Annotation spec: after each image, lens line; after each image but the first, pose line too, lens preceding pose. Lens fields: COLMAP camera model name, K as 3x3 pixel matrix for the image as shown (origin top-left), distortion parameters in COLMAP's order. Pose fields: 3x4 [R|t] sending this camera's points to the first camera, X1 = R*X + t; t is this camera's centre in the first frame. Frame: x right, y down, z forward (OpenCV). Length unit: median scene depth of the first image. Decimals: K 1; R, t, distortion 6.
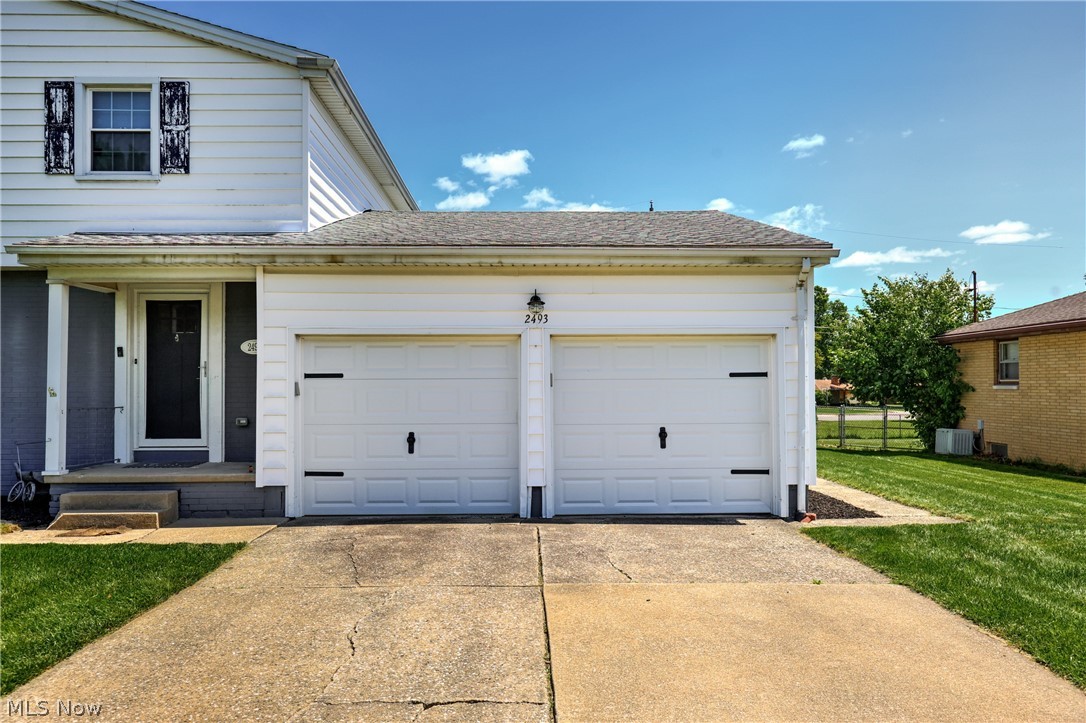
lens RADIAL K [[889.3, 0, 608.9], [0, 889.3, 361.3], [0, 0, 1]] dist [-0.009210, 0.013777]
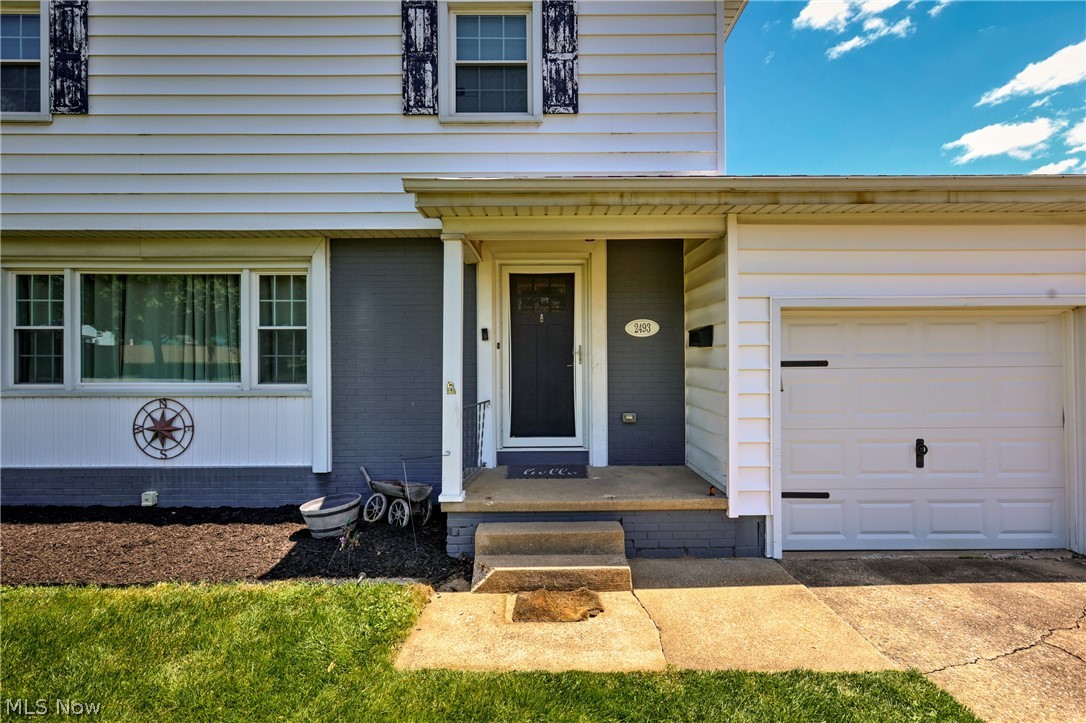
lens RADIAL K [[502.1, 0, 541.3], [0, 502.1, 353.1], [0, 0, 1]] dist [0.000020, 0.000025]
pose [[0.999787, -0.003517, -0.020314, -0.499323], [0.003781, 0.999909, 0.012984, 0.001011], [0.020266, -0.013058, 0.999709, 0.540547]]
